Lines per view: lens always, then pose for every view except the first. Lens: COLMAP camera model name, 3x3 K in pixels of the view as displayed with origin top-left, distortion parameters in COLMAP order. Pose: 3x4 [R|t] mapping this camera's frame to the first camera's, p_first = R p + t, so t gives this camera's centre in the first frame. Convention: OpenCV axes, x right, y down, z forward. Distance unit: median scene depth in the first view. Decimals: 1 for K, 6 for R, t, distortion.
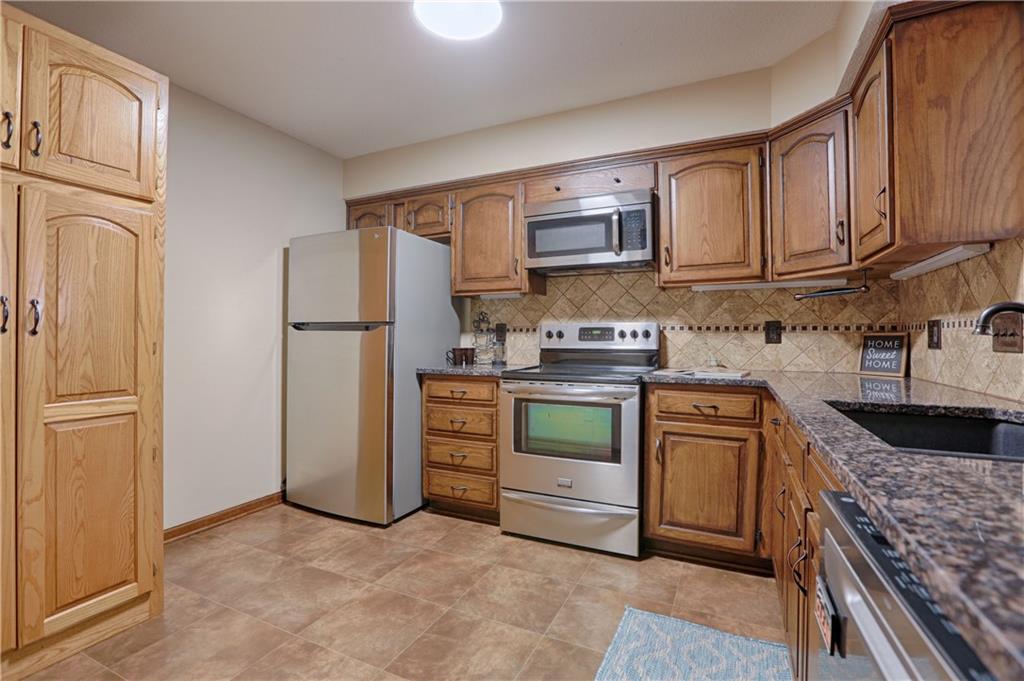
lens RADIAL K [[470.1, 0, 507.1], [0, 470.1, 334.8], [0, 0, 1]] dist [-0.040962, 0.001914]
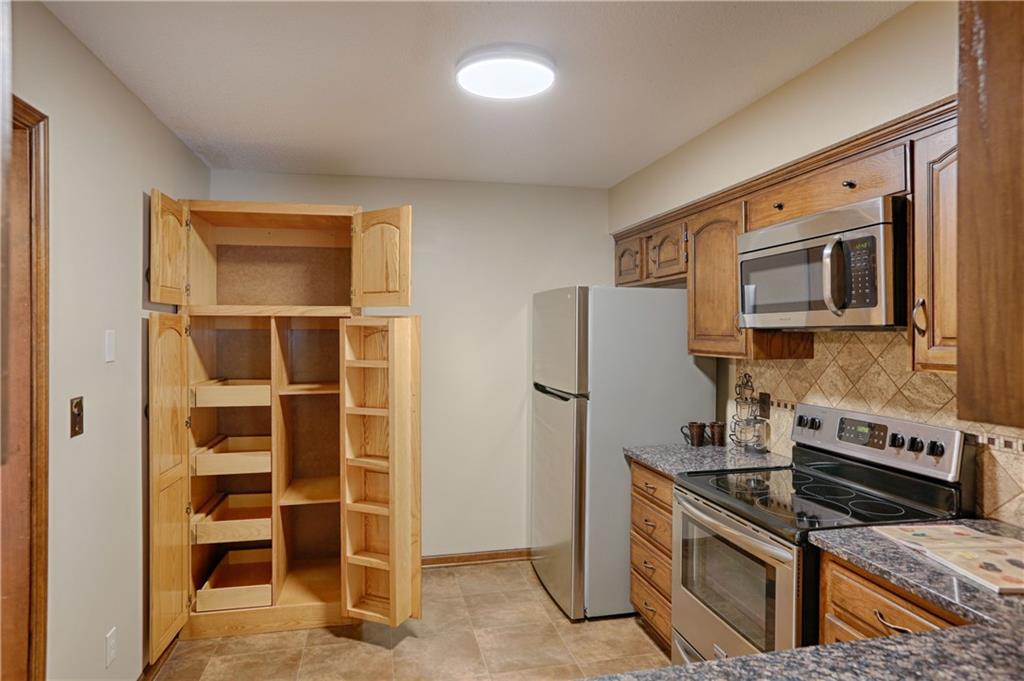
lens RADIAL K [[594.9, 0, 504.3], [0, 594.9, 339.0], [0, 0, 1]] dist [-0.007013, 0.004245]
pose [[0.623893, 0.006129, -0.781486, 0.524898], [0.006023, 0.999902, 0.012650, -0.141611], [0.781487, -0.012599, 0.623794, 0.180316]]
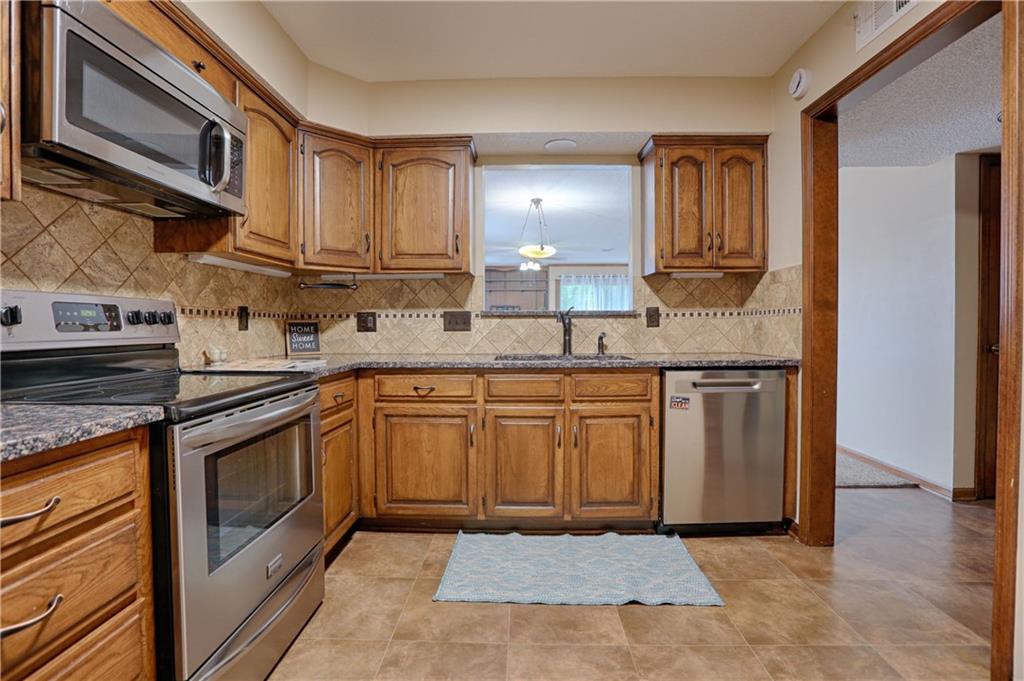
lens RADIAL K [[470.1, 0, 505.7], [0, 470.1, 335.7], [0, 0, 1]] dist [-0.040962, 0.001914]
pose [[-0.404345, -0.021818, 0.914346, -0.457378], [-0.003752, 0.999747, 0.022197, 0.006136], [-0.914599, 0.005545, -0.404325, 0.834186]]
